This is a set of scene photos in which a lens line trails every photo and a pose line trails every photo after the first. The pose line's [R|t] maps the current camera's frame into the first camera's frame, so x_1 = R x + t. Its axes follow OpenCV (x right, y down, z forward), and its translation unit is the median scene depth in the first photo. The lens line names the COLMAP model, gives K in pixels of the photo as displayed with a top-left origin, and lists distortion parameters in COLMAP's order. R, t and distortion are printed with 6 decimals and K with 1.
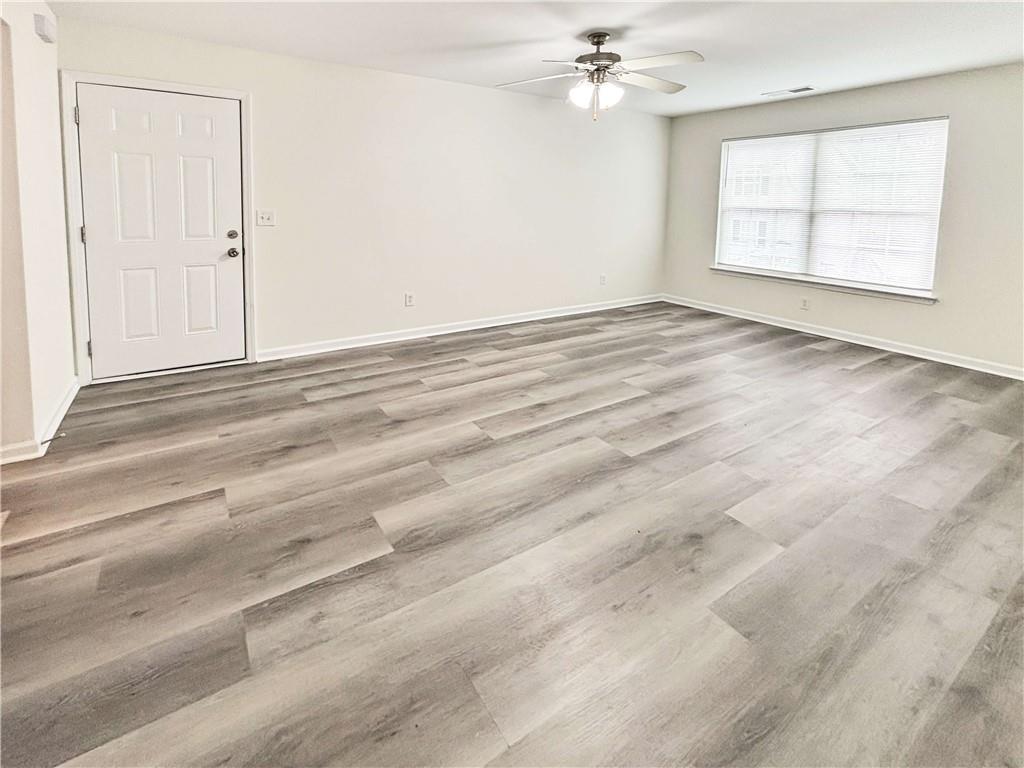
lens RADIAL K [[437.9, 0, 512.0], [0, 437.9, 384.0], [0, 0, 1]] dist [0.003137, 0.000632]
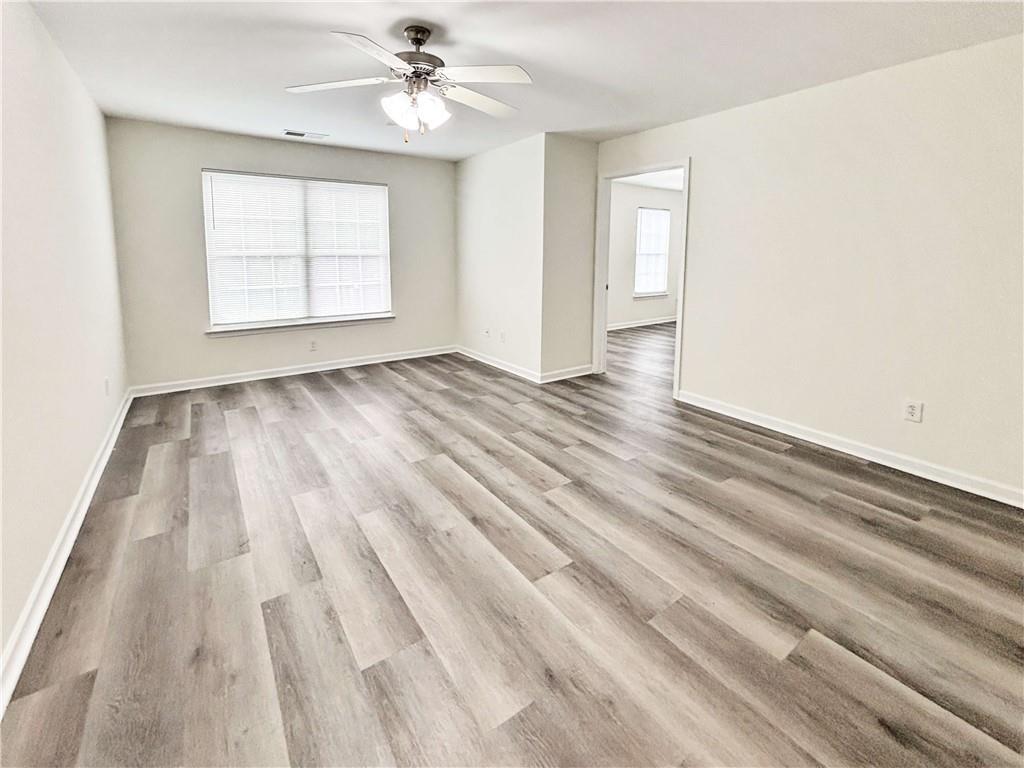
lens RADIAL K [[437.3, 0, 520.1], [0, 437.3, 415.4], [0, 0, 1]] dist [0.001937, -0.000023]
pose [[-0.035830, -0.367386, 0.929378, -0.498865], [0.382029, 0.854307, 0.352439, -0.300680], [-0.923455, 0.367678, 0.109742, 0.690919]]
